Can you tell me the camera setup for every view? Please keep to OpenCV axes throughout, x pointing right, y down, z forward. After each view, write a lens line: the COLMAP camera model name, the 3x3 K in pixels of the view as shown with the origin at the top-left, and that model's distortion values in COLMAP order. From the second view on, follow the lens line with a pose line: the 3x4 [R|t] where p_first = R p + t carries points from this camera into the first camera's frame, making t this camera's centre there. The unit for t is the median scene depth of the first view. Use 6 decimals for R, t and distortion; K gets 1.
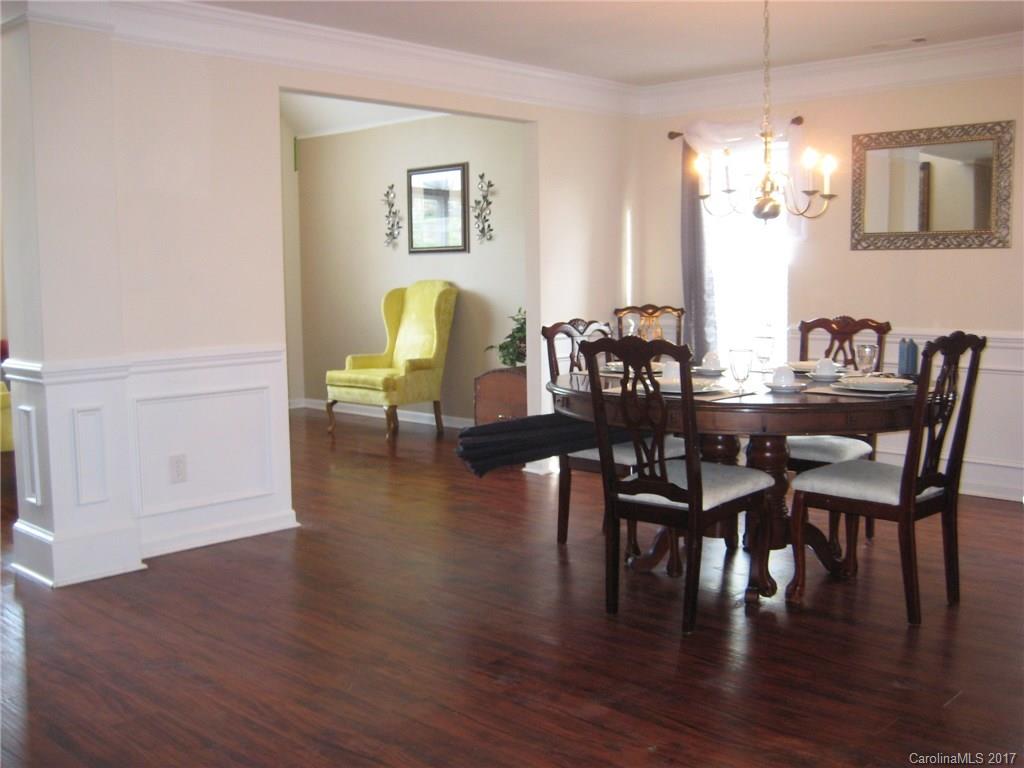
lens RADIAL K [[1066.5, 0, 506.8], [0, 1066.5, 381.7], [0, 0, 1]] dist [-0.158707, 0.226335]
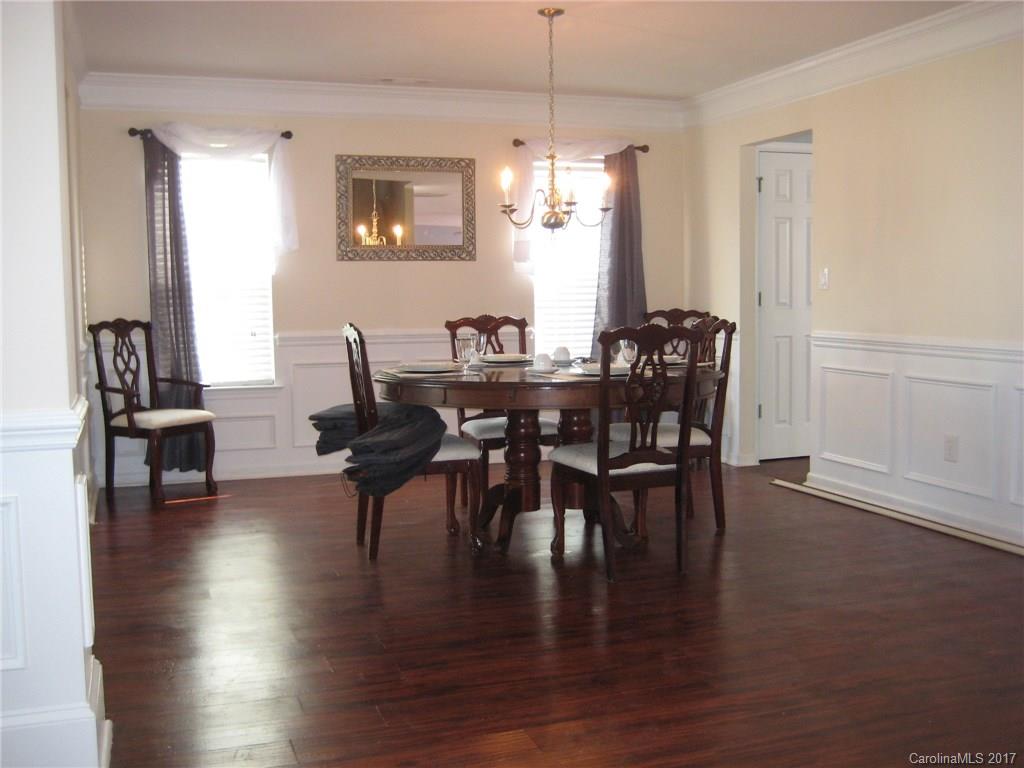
lens RADIAL K [[1066.5, 0, 506.8], [0, 1066.5, 381.7], [0, 0, 1]] dist [-0.158707, 0.226335]
pose [[0.464808, -0.070237, 0.882621, -0.827886], [0.092818, 0.995221, 0.030318, -0.026626], [-0.880533, 0.067831, 0.469106, 0.504487]]
